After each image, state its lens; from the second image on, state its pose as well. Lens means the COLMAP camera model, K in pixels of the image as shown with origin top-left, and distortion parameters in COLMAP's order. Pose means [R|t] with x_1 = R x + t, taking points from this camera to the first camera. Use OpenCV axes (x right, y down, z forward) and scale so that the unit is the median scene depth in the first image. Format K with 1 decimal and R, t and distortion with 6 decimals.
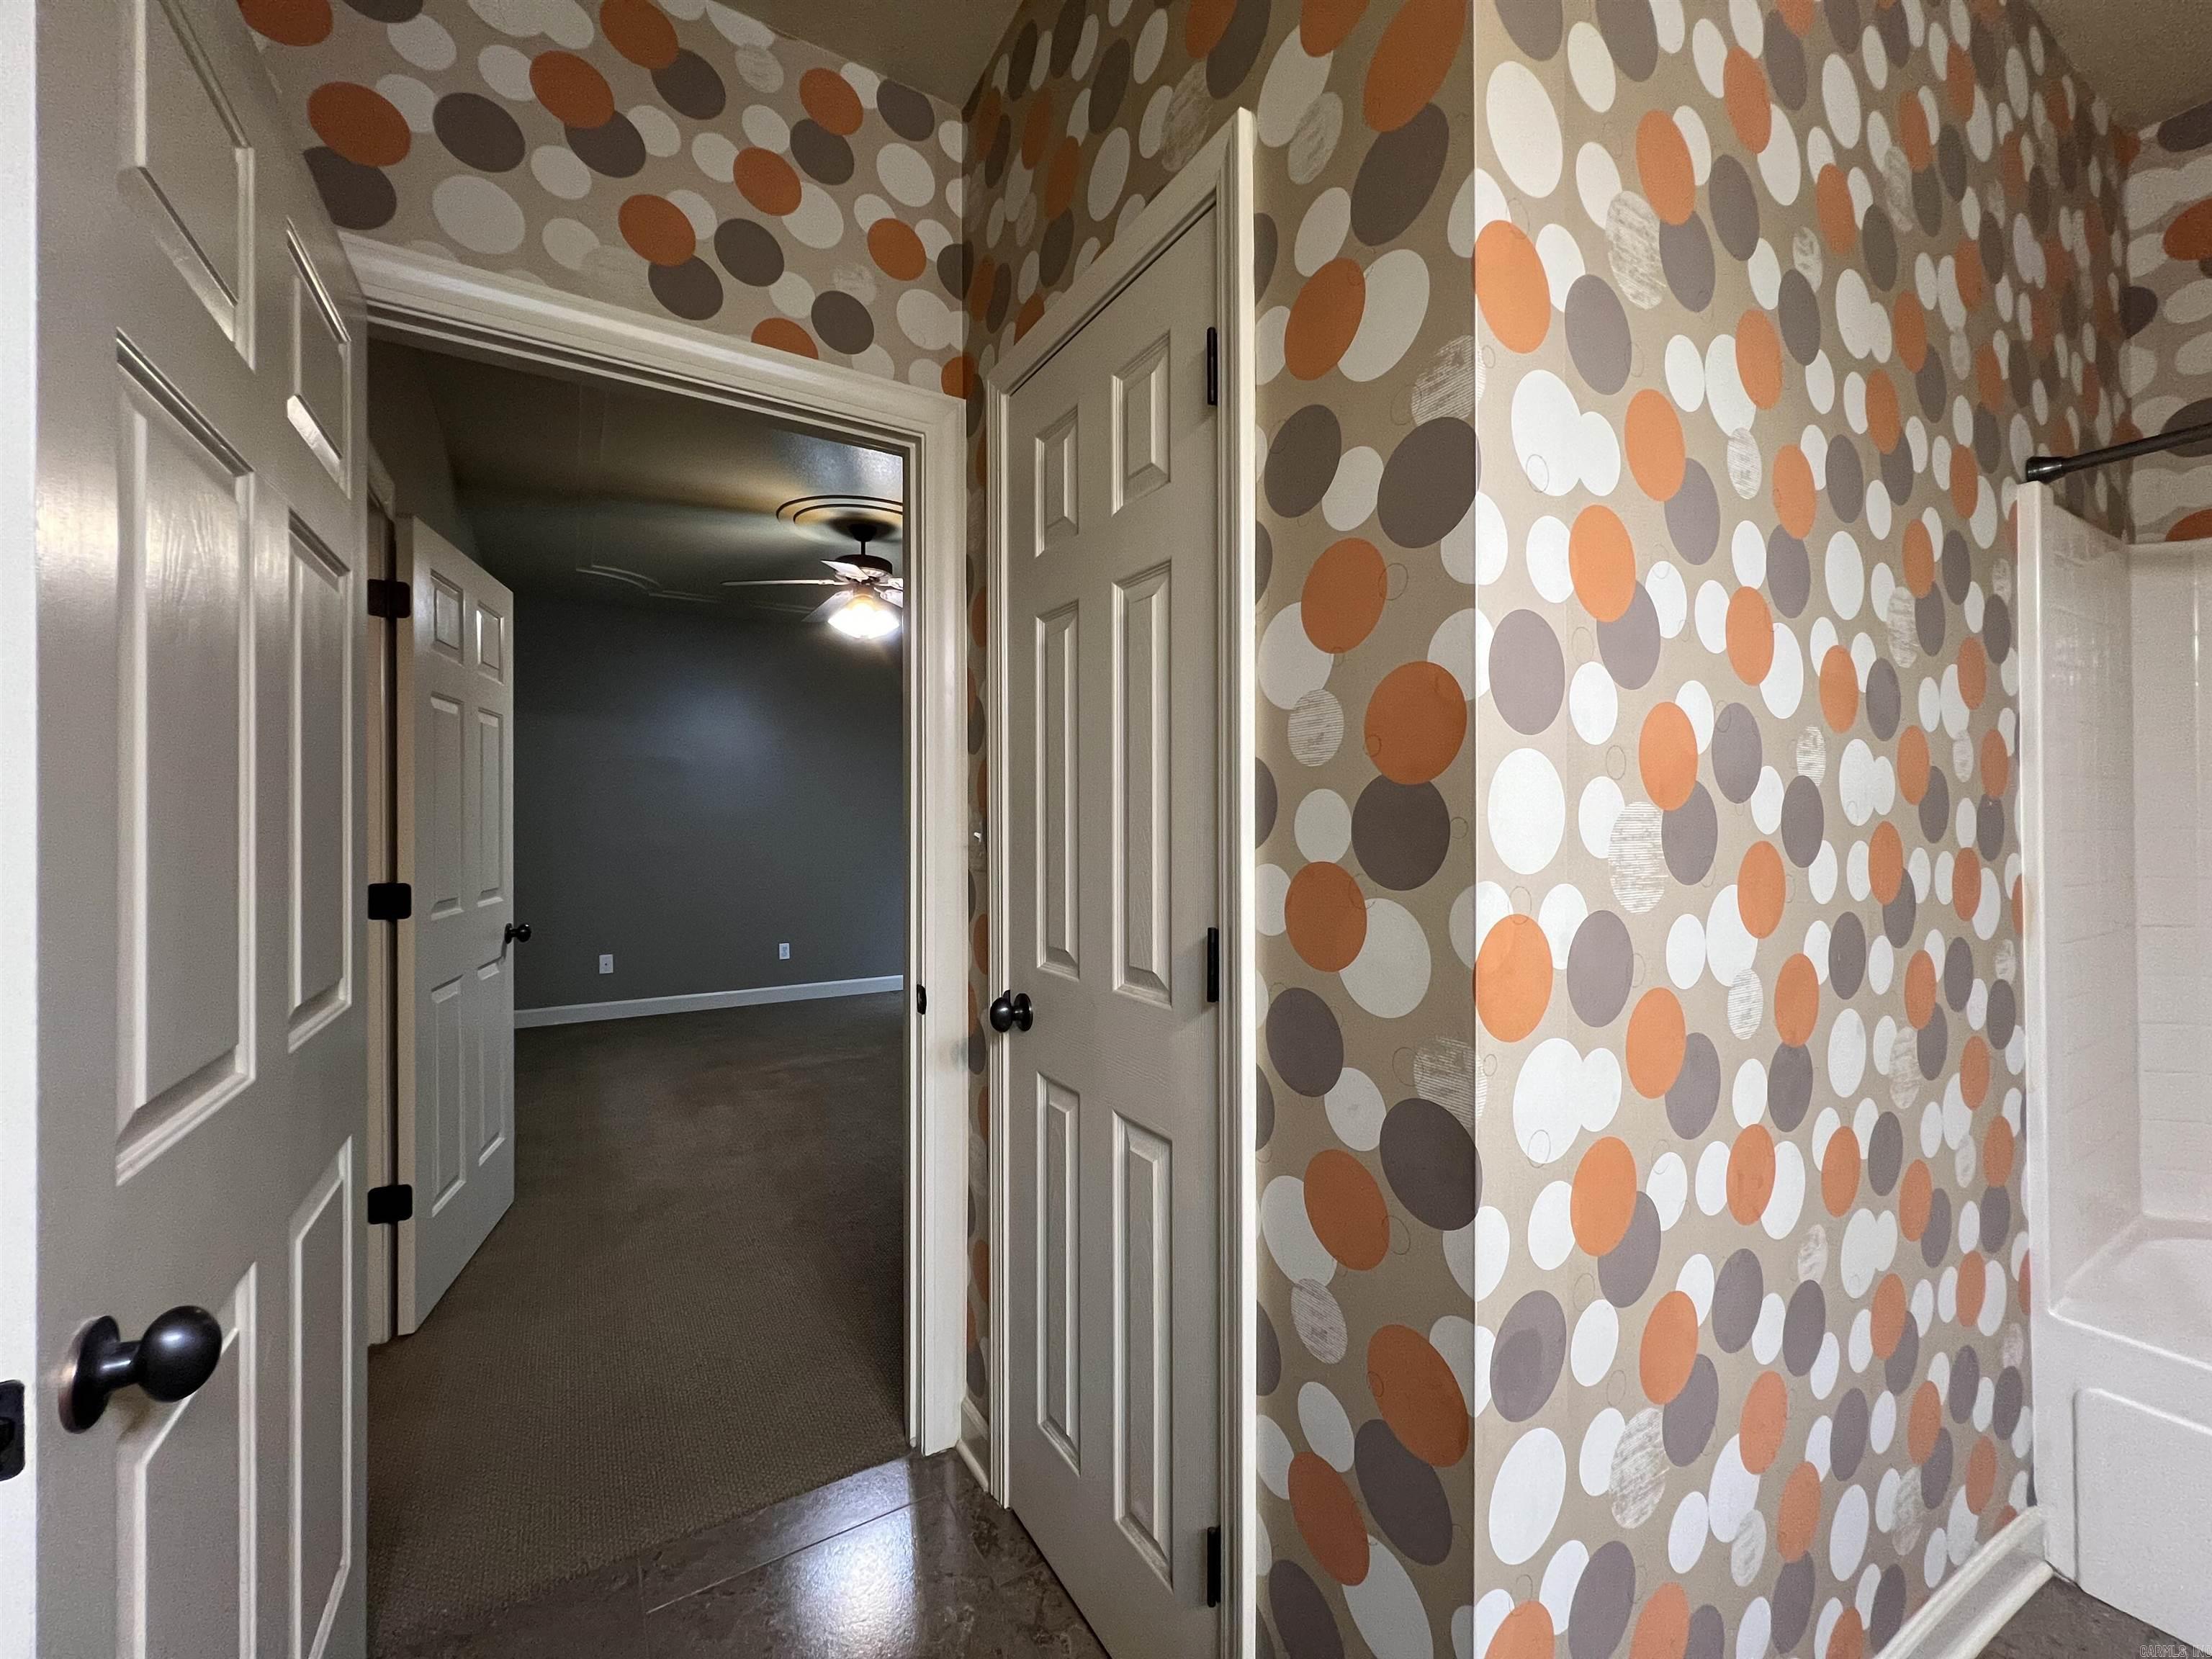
lens RADIAL K [[881.4, 0, 1102.4], [0, 881.4, 823.7], [0, 0, 1]] dist [0.000155, -0.000094]
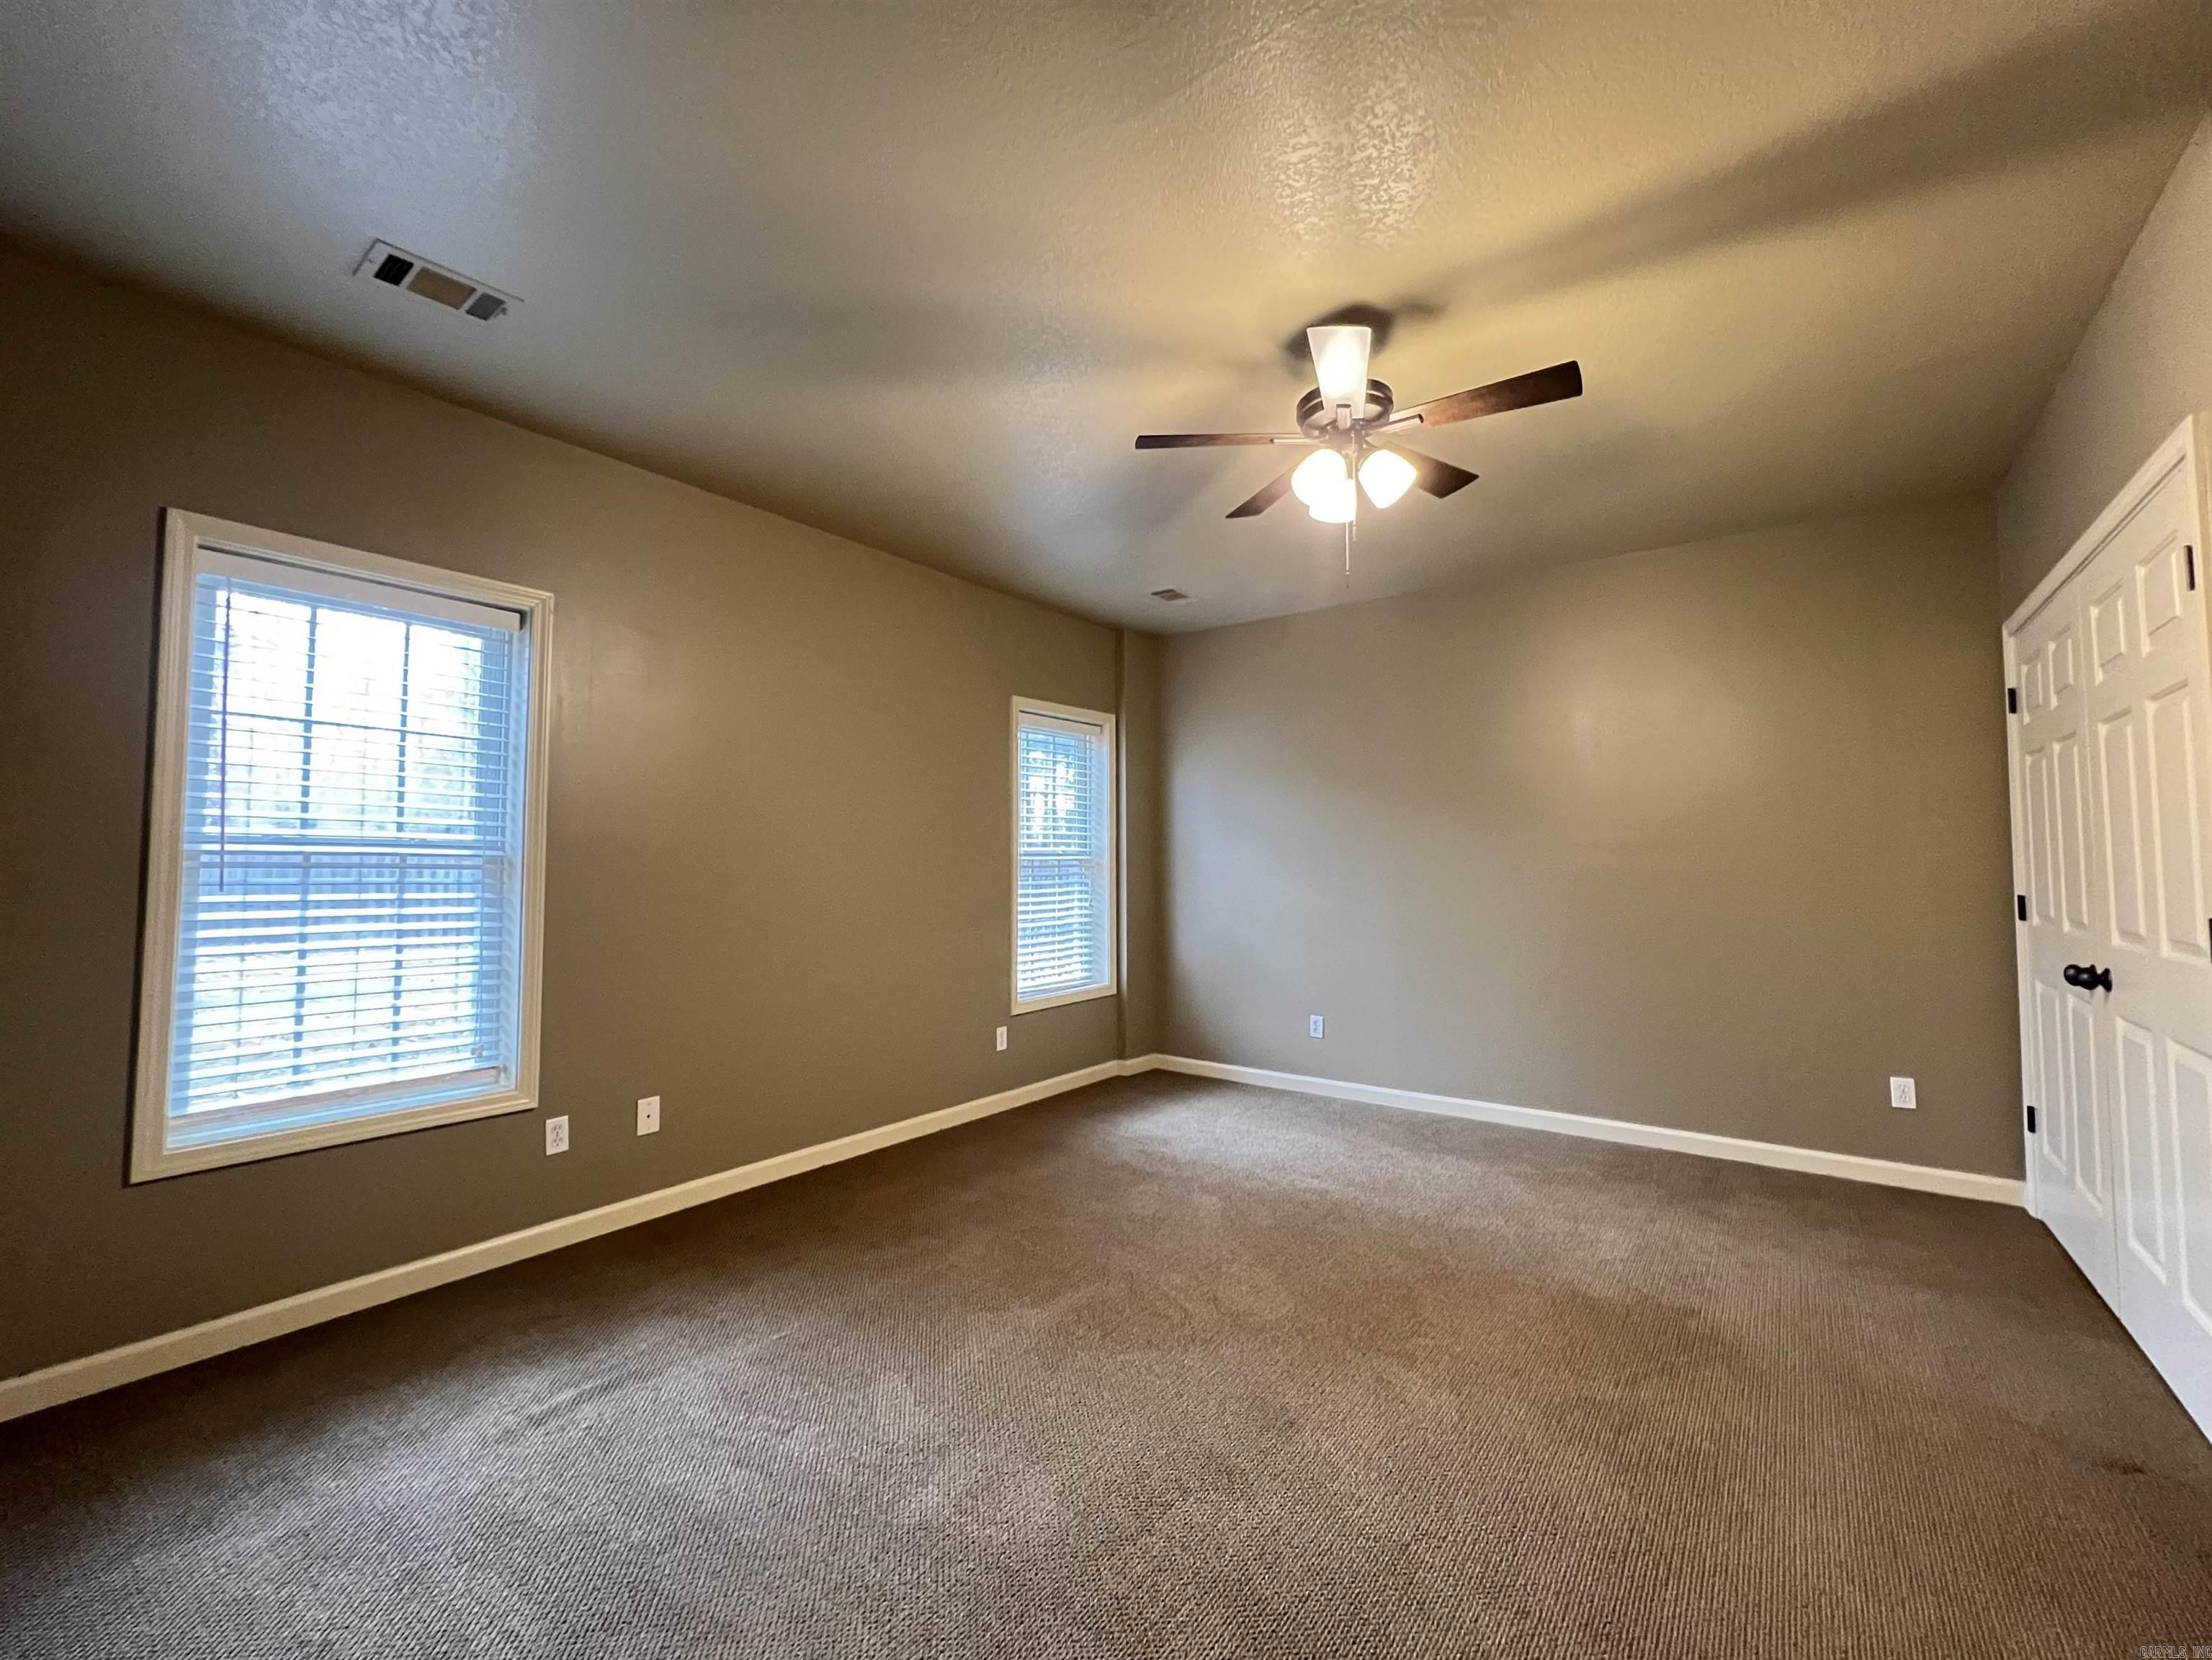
lens RADIAL K [[881.5, 0, 1102.4], [0, 881.5, 824.2], [0, 0, 1]] dist [0.000155, -0.000094]
pose [[0.355998, -0.044694, -0.933417, 0.809706], [0.008687, 0.998971, -0.044520, 0.006350], [0.934446, 0.007741, 0.356020, -1.305784]]
